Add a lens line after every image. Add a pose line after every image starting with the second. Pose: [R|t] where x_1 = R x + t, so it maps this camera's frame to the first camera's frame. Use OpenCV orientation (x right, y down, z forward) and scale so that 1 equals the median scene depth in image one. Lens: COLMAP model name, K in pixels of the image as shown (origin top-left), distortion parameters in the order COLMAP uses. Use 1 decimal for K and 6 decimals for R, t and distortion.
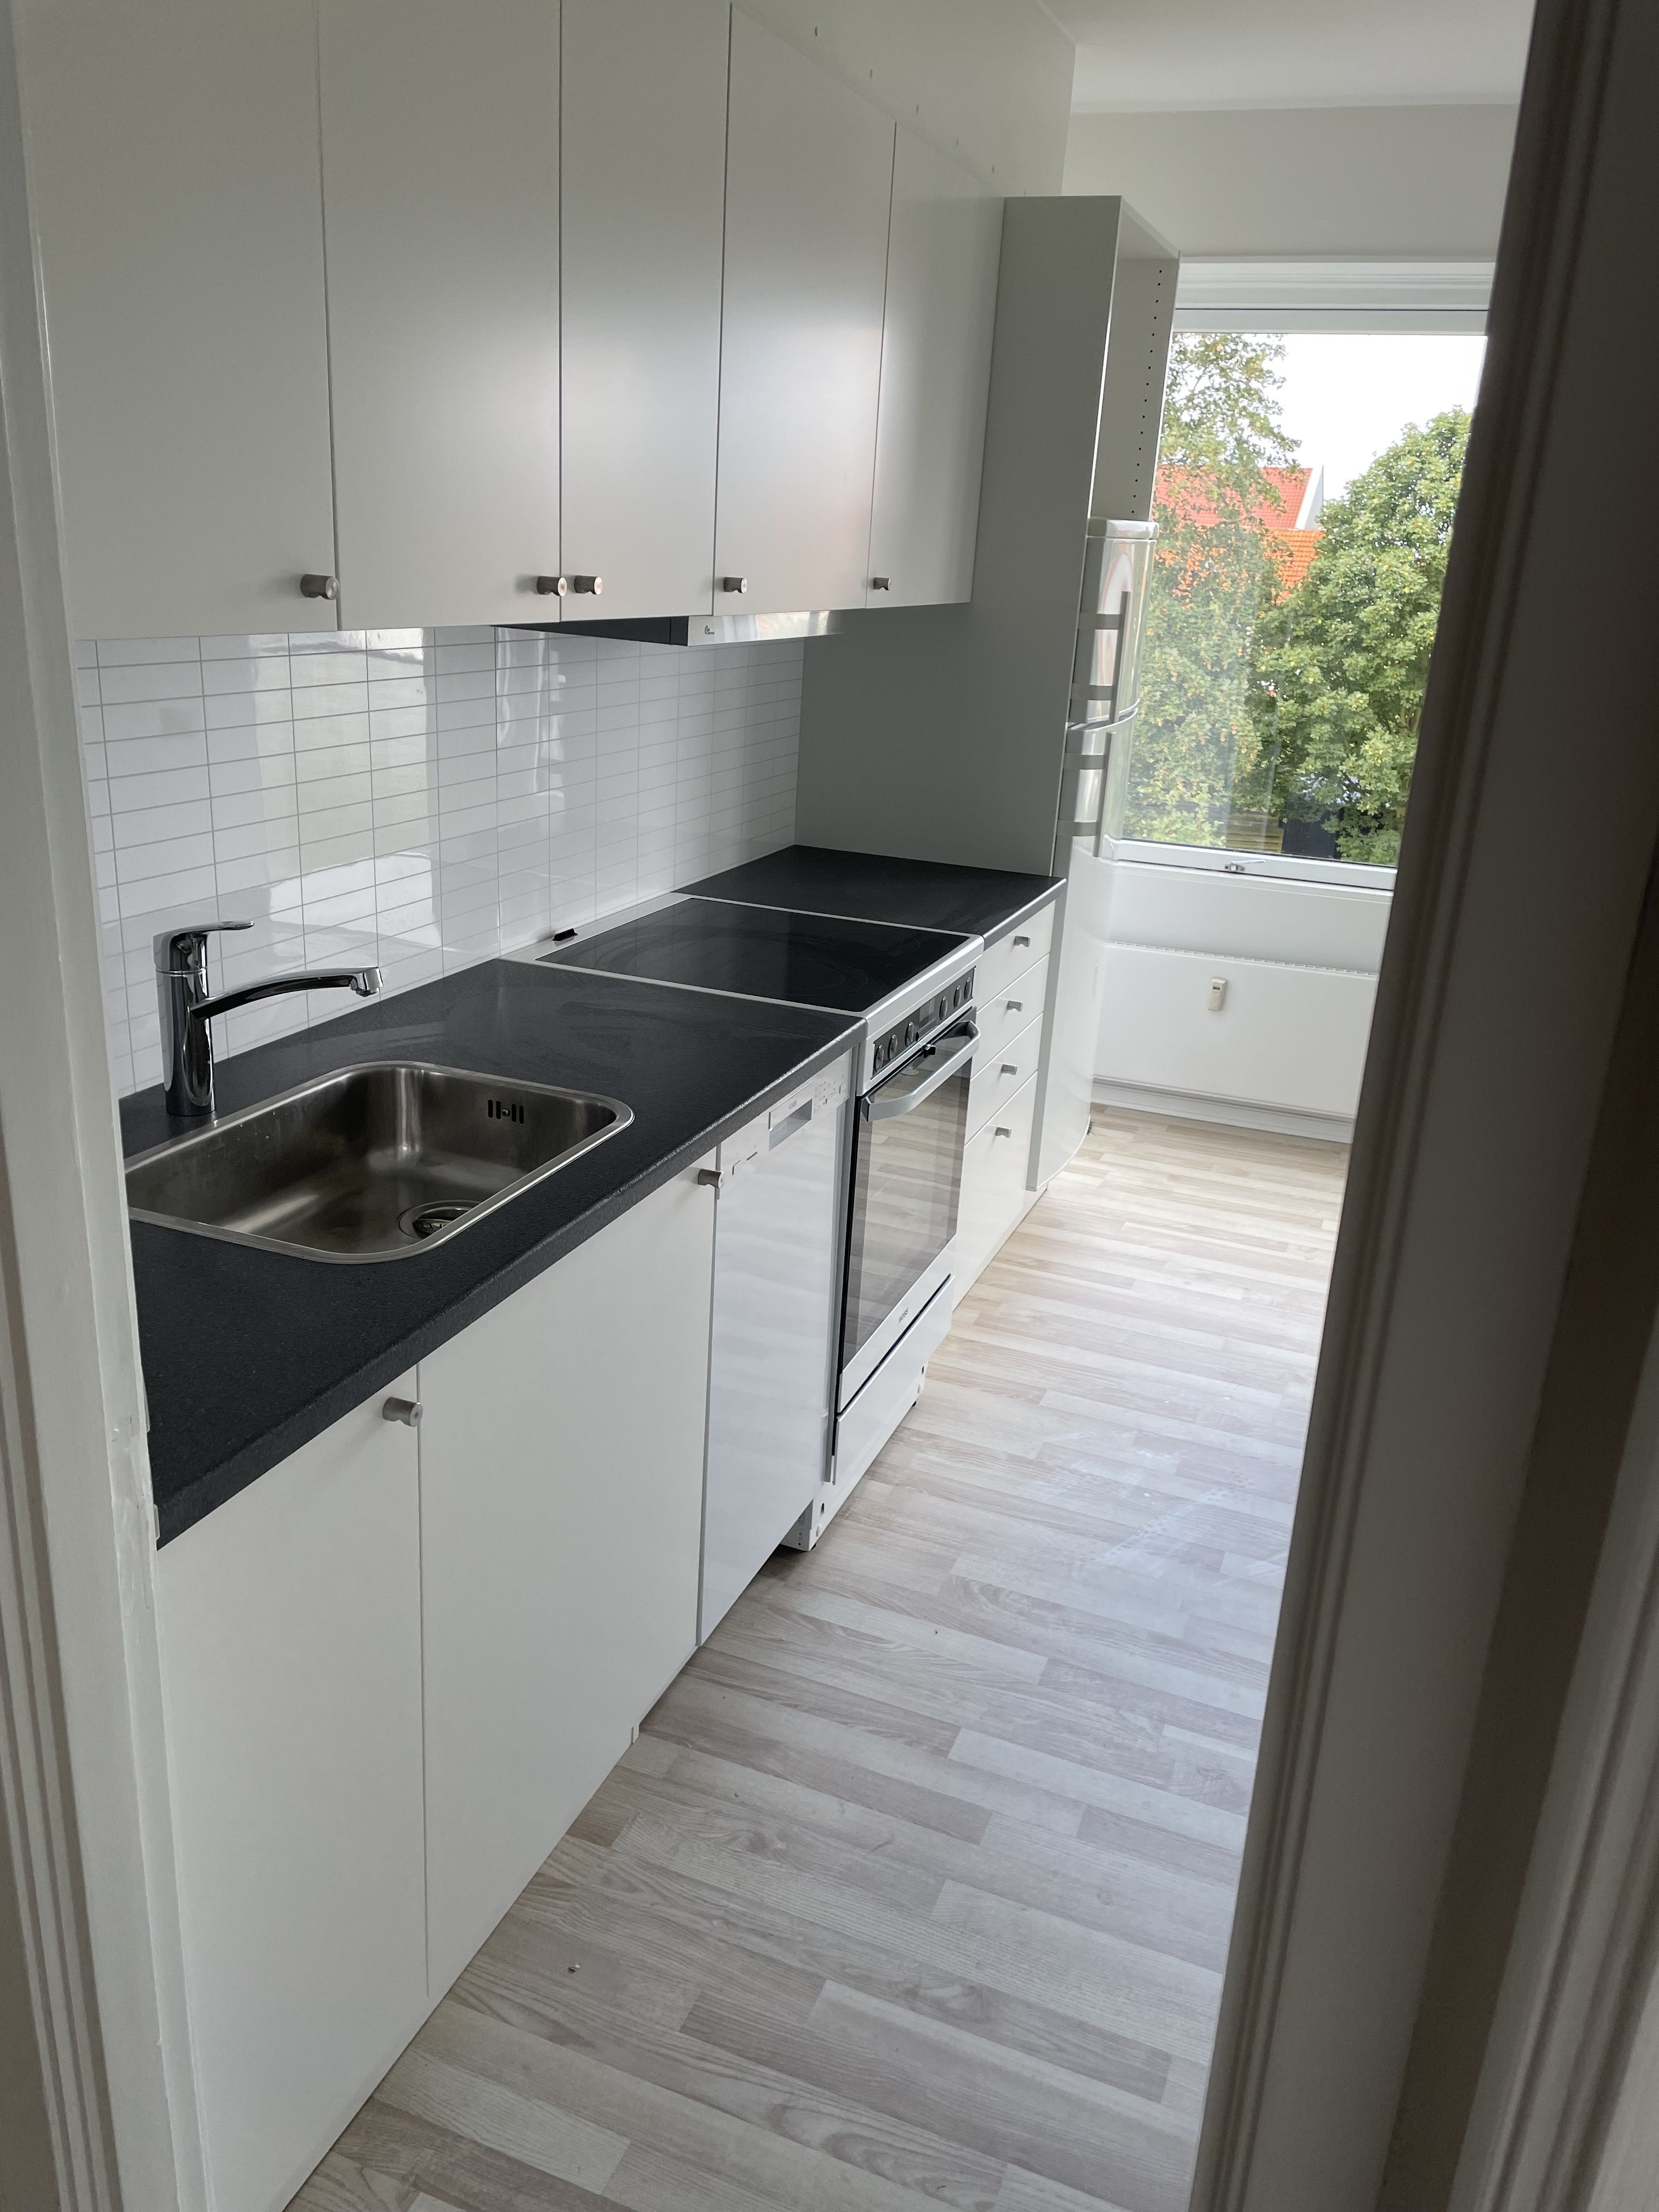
lens RADIAL K [[1680.4, 0, 820.6], [0, 1680.4, 1104.4], [0, 0, 1]] dist [0.064016, -0.061742]
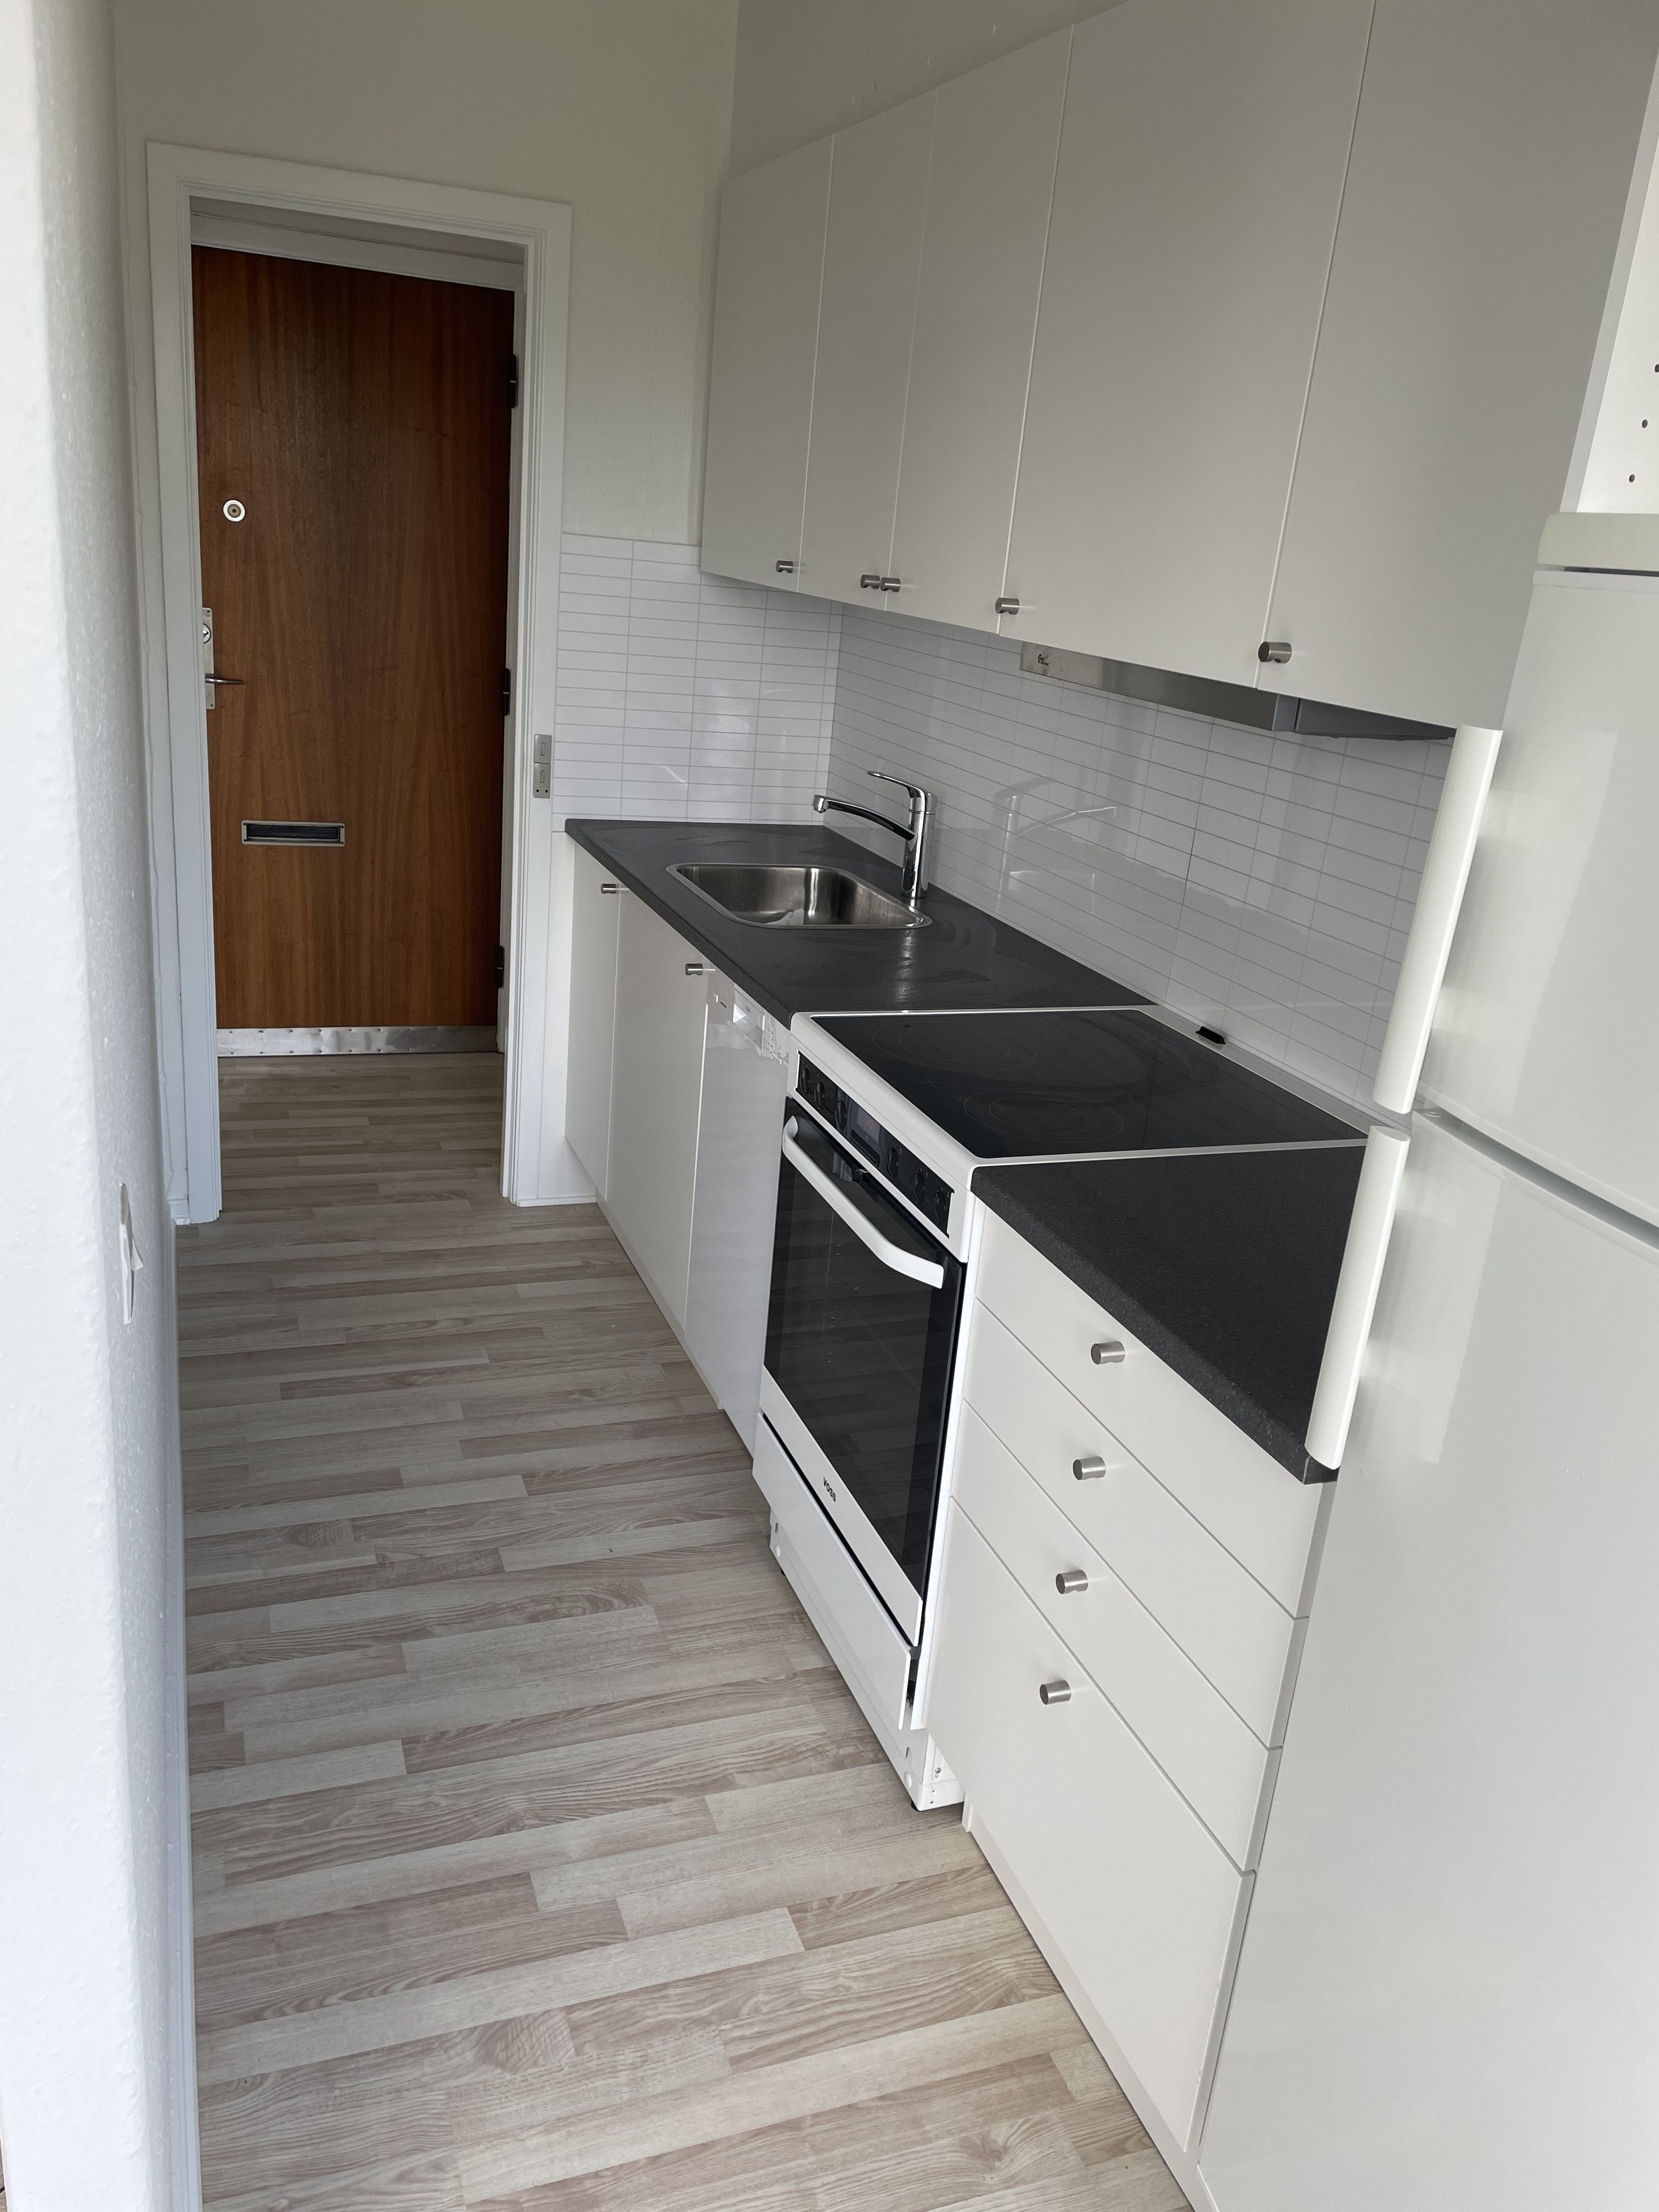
lens RADIAL K [[1680.4, 0, 820.6], [0, 1680.4, 1104.4], [0, 0, 1]] dist [0.064016, -0.061742]
pose [[-0.738299, 0.116758, -0.664291, 0.661866], [-0.326831, 0.799614, 0.503785, -0.502810], [0.589997, 0.589055, -0.552193, 1.544808]]
